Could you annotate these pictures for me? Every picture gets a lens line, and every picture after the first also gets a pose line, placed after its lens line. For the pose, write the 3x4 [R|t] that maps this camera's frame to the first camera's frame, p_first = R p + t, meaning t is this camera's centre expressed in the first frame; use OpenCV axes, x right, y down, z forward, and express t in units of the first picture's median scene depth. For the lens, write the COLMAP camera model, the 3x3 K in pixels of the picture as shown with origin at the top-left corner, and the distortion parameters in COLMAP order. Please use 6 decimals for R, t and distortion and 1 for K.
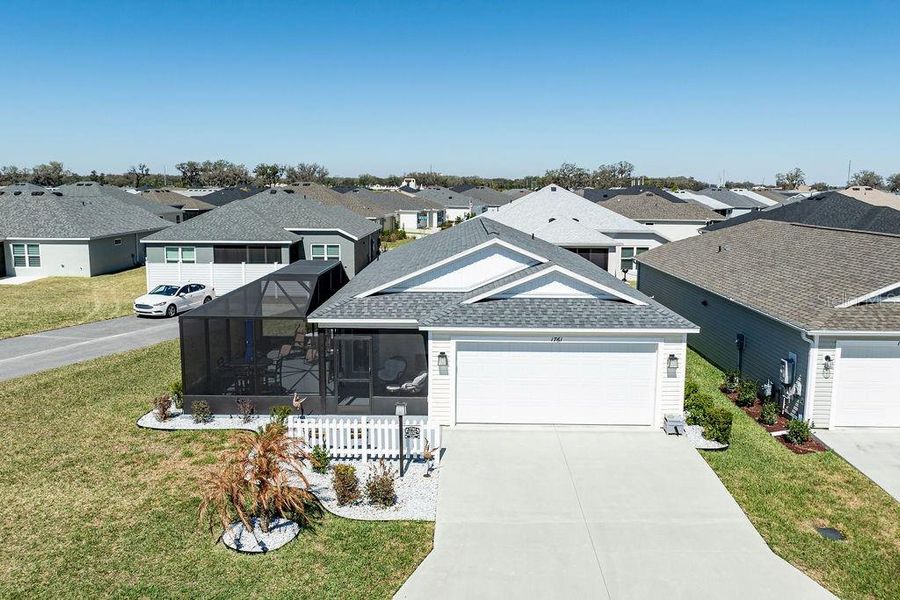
lens RADIAL K [[658.7, 0, 450.0], [0, 658.7, 300.0], [0, 0, 1]] dist [-0.009937, -0.004018]
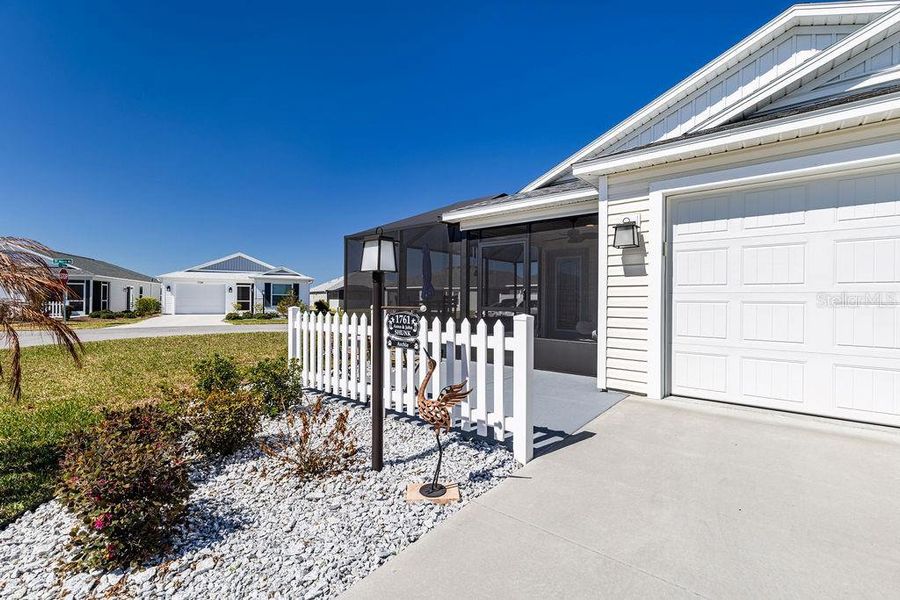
lens RADIAL K [[398.7, 0, 441.5], [0, 398.7, 301.4], [0, 0, 1]] dist [0.001276, 0.000299]
pose [[0.769943, 0.000078, -0.638113, 0.064121], [-0.082050, 0.991711, -0.098879, 0.170524], [0.632816, 0.128488, 0.763567, 0.718356]]
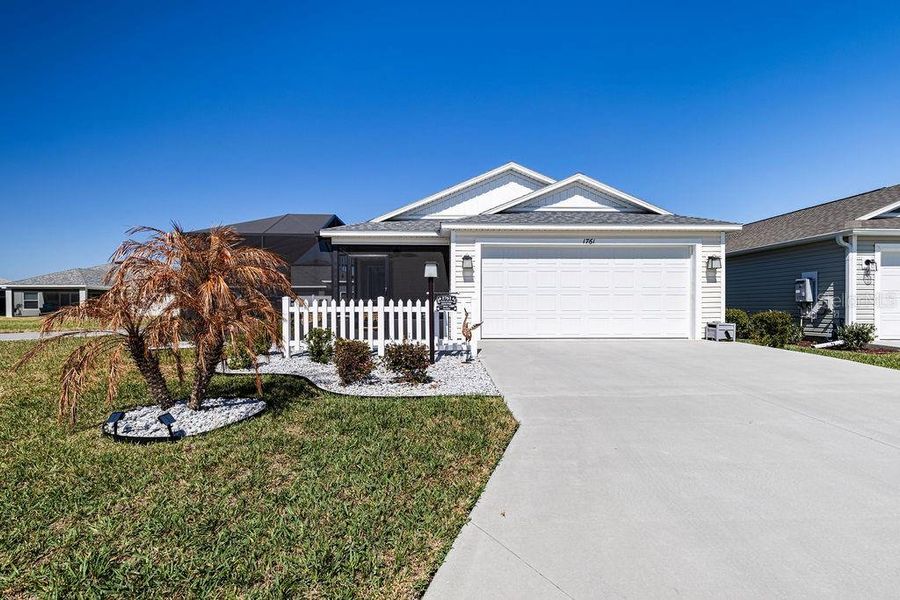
lens RADIAL K [[402.5, 0, 447.9], [0, 402.5, 299.4], [0, 0, 1]] dist [0.003698, 0.000786]
pose [[0.998995, -0.008454, 0.044021, -0.063167], [0.014471, 0.990296, -0.138218, 0.216794], [-0.042426, 0.138716, 0.989423, 0.455300]]
